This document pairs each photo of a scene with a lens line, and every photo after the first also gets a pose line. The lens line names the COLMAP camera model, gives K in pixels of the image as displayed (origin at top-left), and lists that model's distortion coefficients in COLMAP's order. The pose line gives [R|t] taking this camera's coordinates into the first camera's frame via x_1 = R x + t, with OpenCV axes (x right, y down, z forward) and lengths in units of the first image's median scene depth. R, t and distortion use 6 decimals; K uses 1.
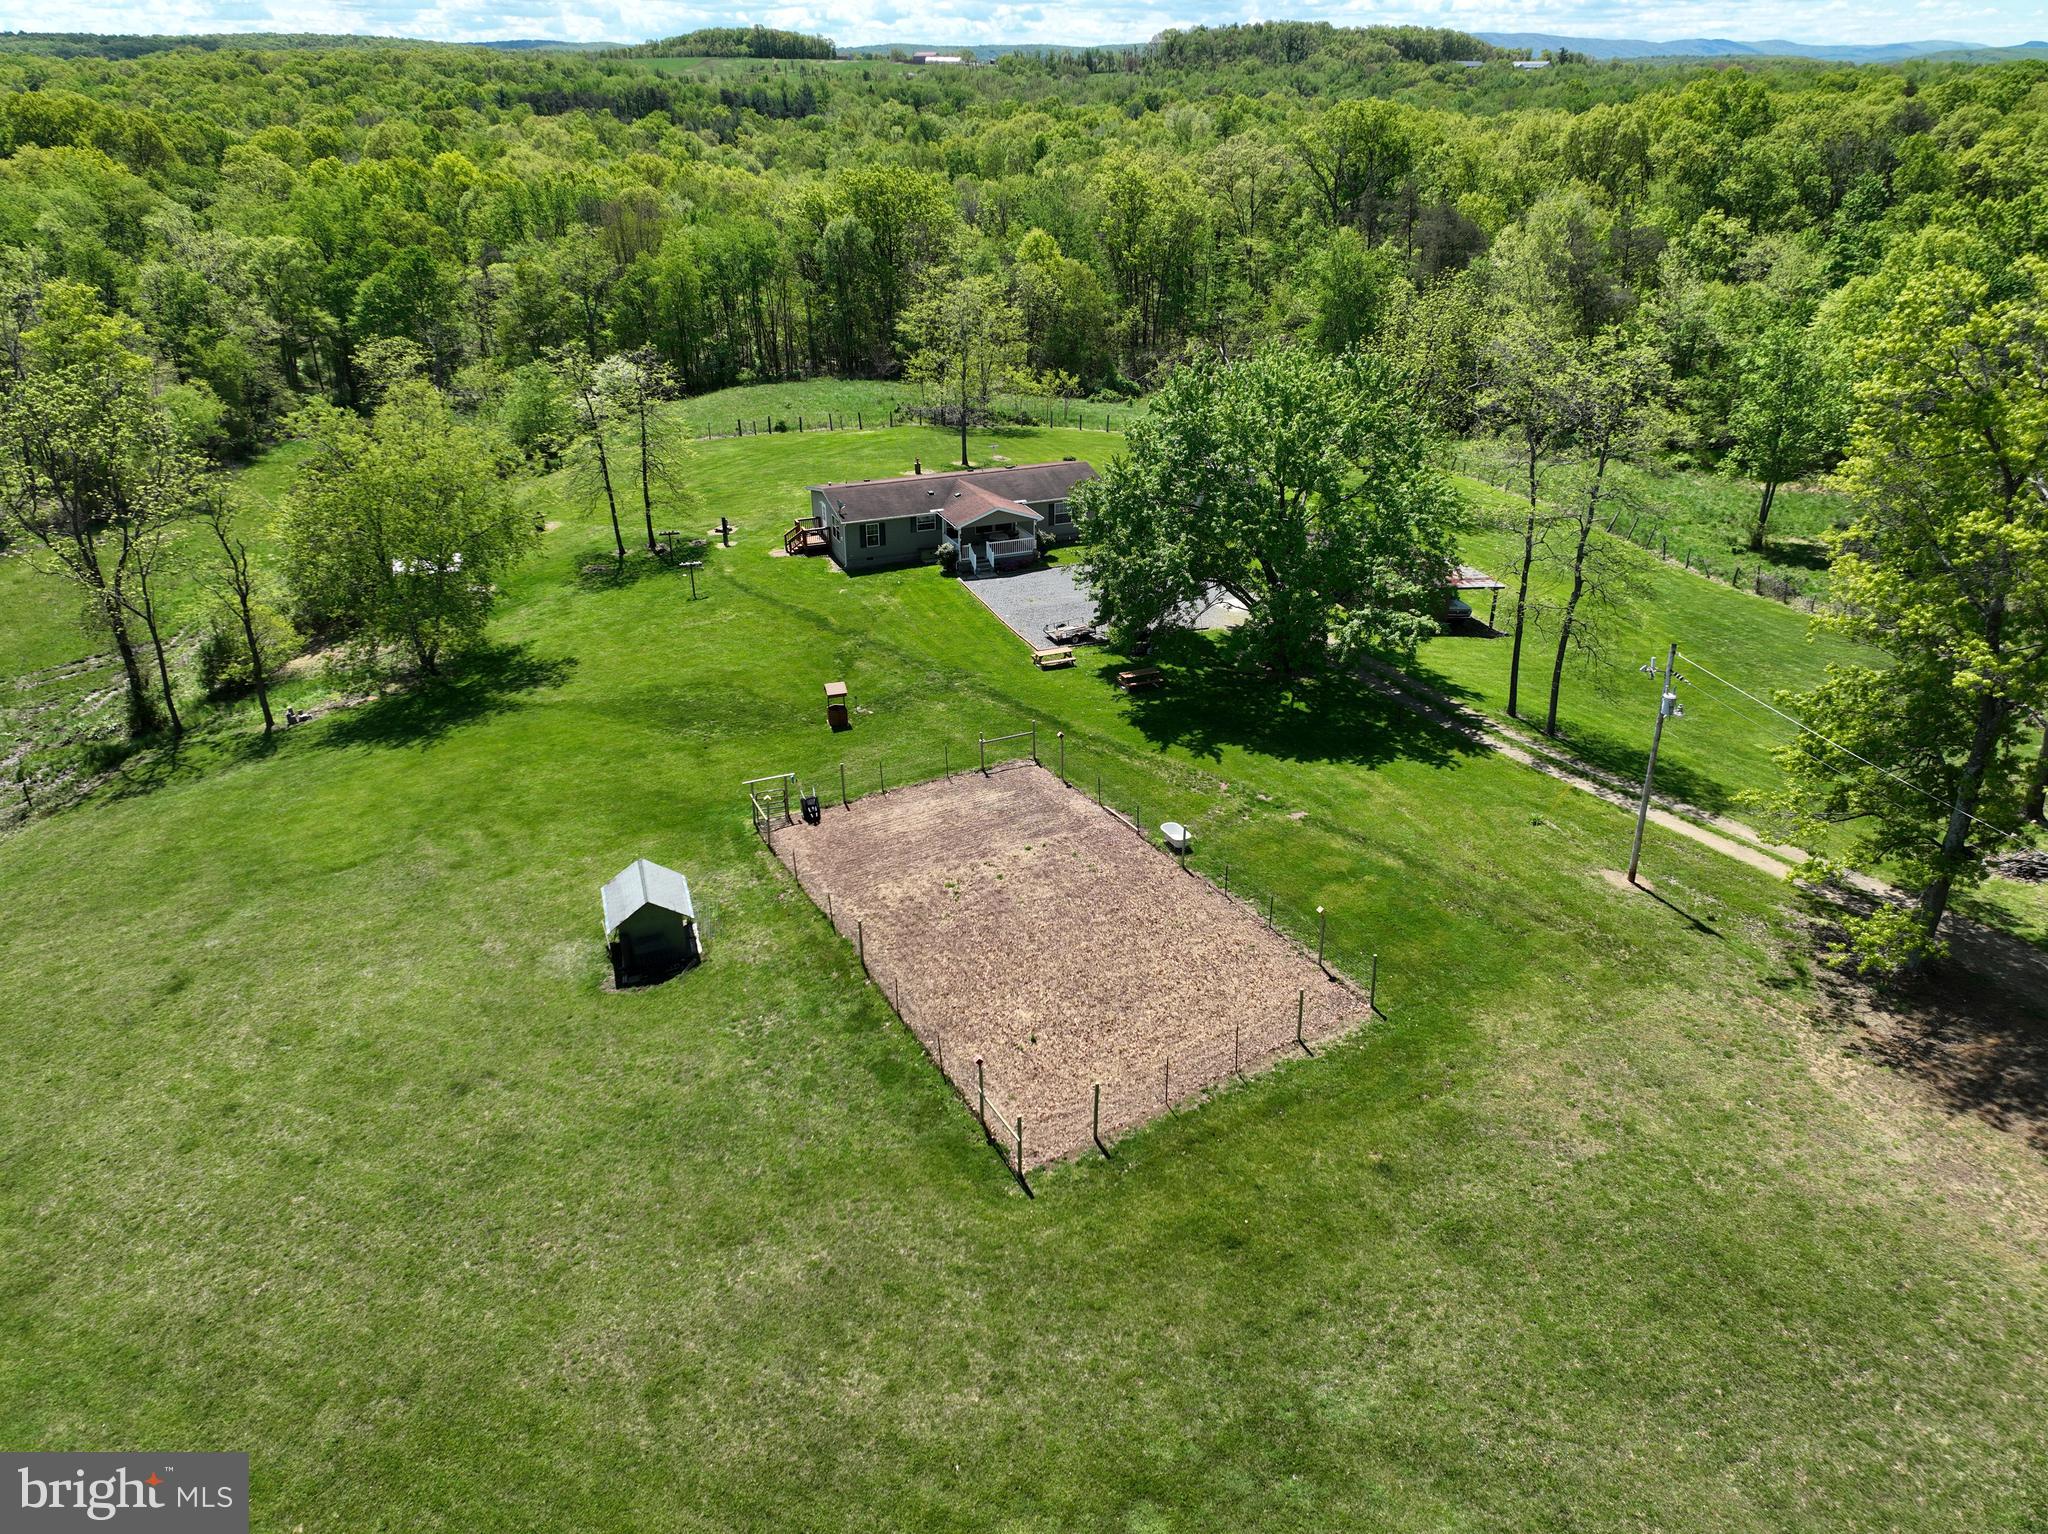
lens RADIAL K [[1435.2, 0, 1035.4], [0, 1435.2, 757.3], [0, 0, 1]] dist [-0.004468, 0.020031]
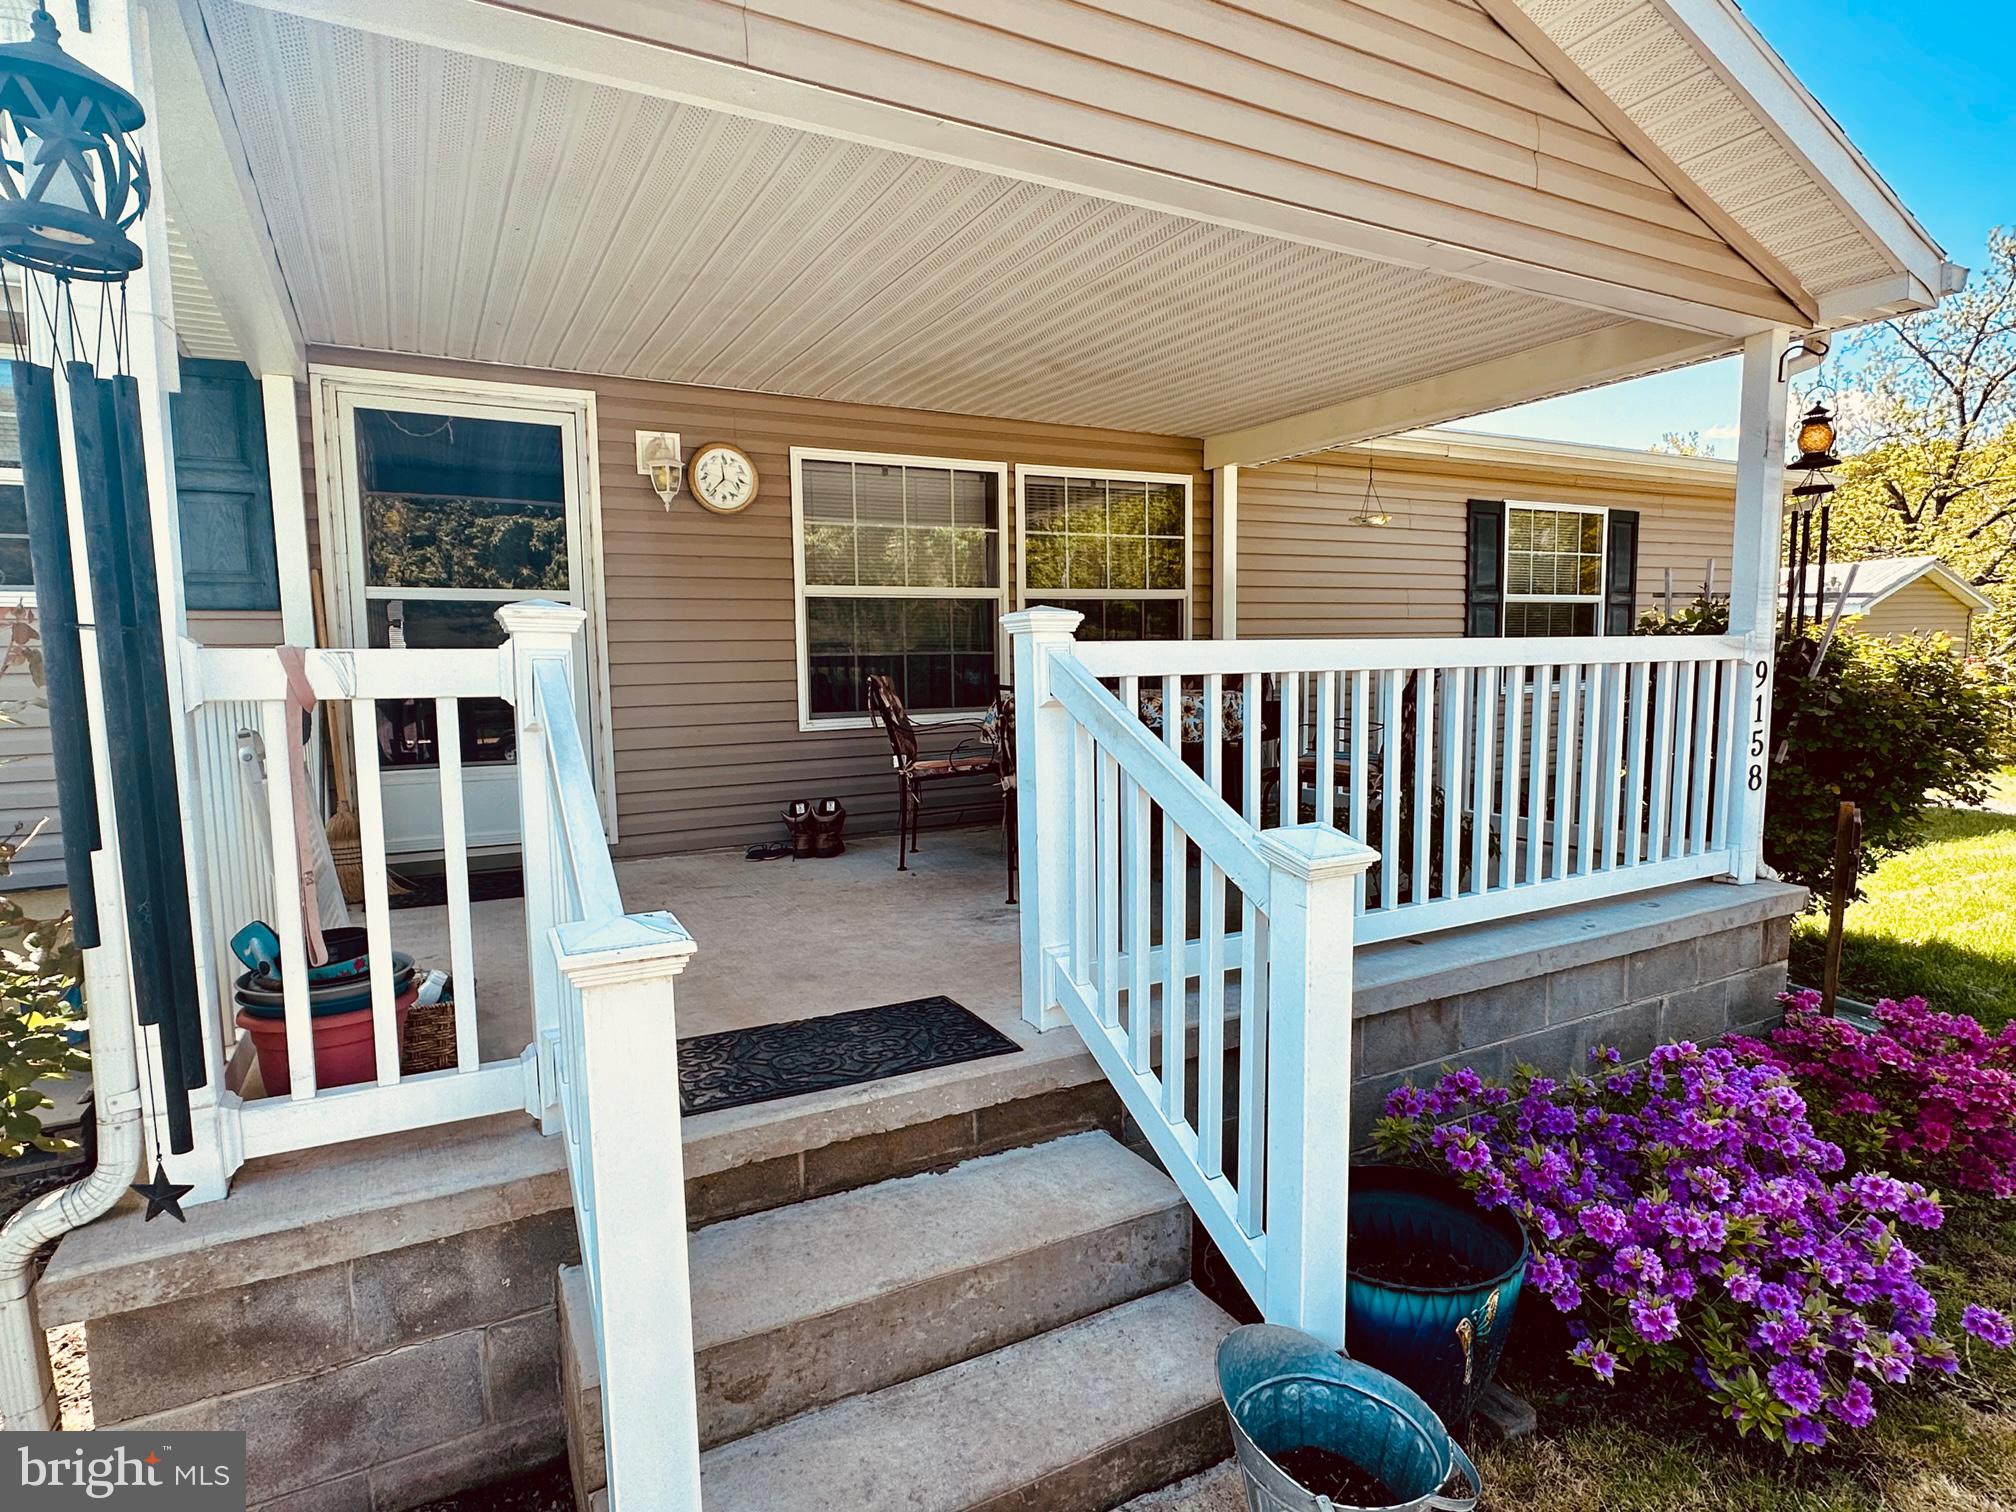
lens RADIAL K [[1075.3, 0, 1007.3], [0, 1075.3, 770.6], [0, 0, 1]] dist [-0.001342, -0.000496]
pose [[0.994365, -0.029137, 0.101932, -0.043539], [0.061582, 0.941392, -0.331647, -0.157395], [-0.086295, 0.336055, 0.937881, 1.123529]]
